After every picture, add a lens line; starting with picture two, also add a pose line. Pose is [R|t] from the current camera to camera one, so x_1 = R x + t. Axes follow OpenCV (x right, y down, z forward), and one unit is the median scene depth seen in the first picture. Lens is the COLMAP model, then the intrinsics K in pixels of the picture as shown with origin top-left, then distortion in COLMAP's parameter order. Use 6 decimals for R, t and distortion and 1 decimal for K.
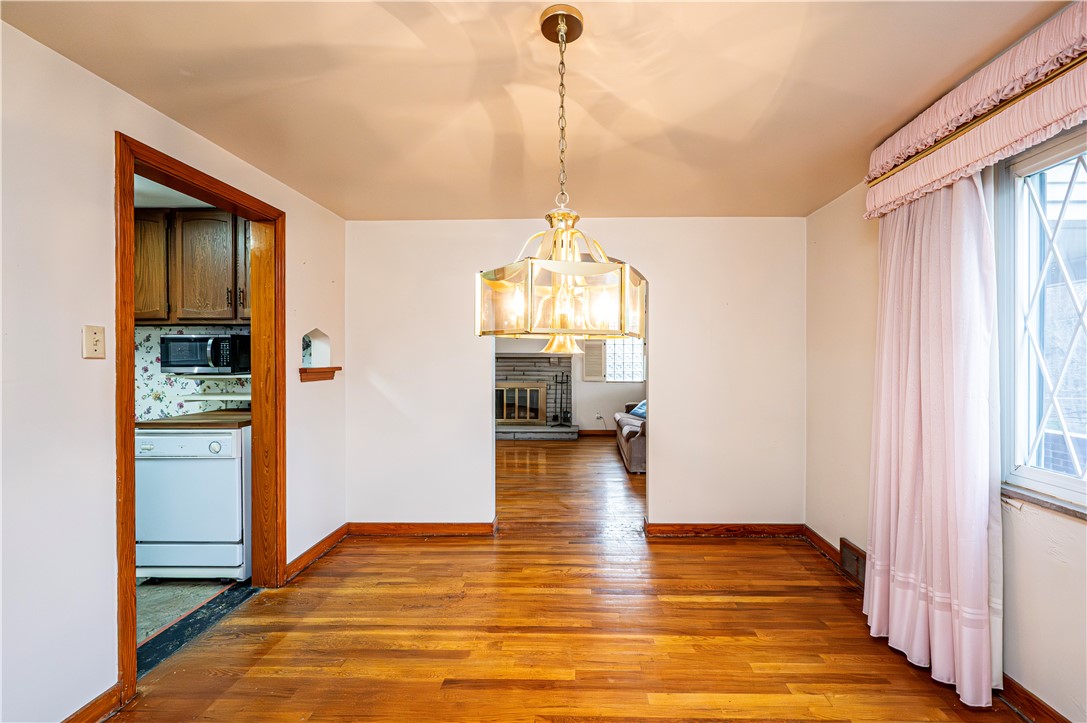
lens RADIAL K [[432.7, 0, 577.9], [0, 432.7, 358.5], [0, 0, 1]] dist [-0.000253, -0.000187]
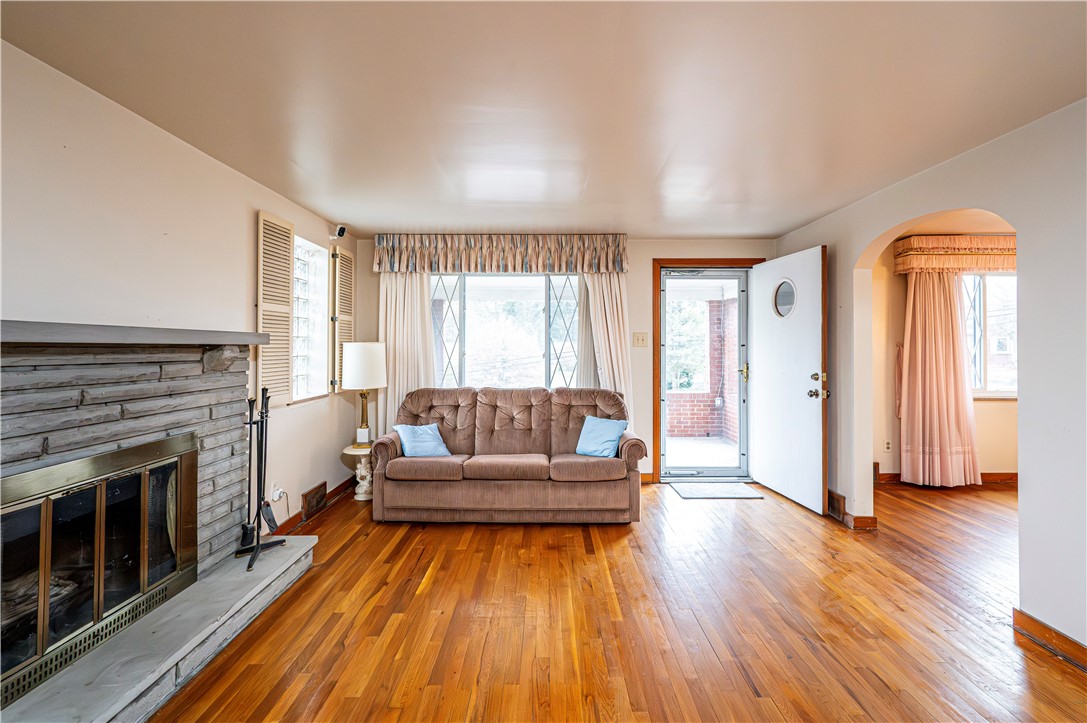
lens RADIAL K [[463.6, 0, 540.0], [0, 463.6, 342.6], [0, 0, 1]] dist [-0.003756, 0.000332]
pose [[-0.002150, 0.009829, 0.999949, -0.390779], [0.001709, 0.999950, -0.009825, -0.000745], [-0.999996, 0.001687, -0.002167, 0.779557]]
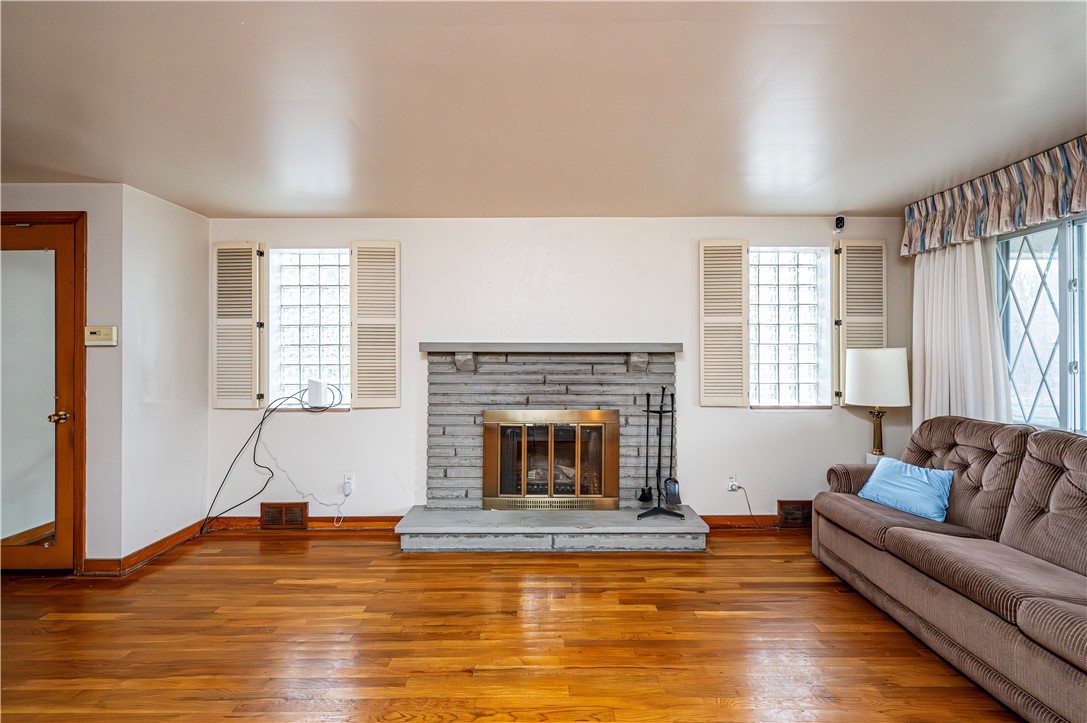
lens RADIAL K [[463.6, 0, 545.8], [0, 463.6, 348.1], [0, 0, 1]] dist [-0.003756, 0.000332]
pose [[0.999767, 0.000263, 0.021607, -0.159185], [-0.000037, 0.999945, -0.010463, -0.002123], [-0.021608, 0.010460, 0.999712, 0.541504]]
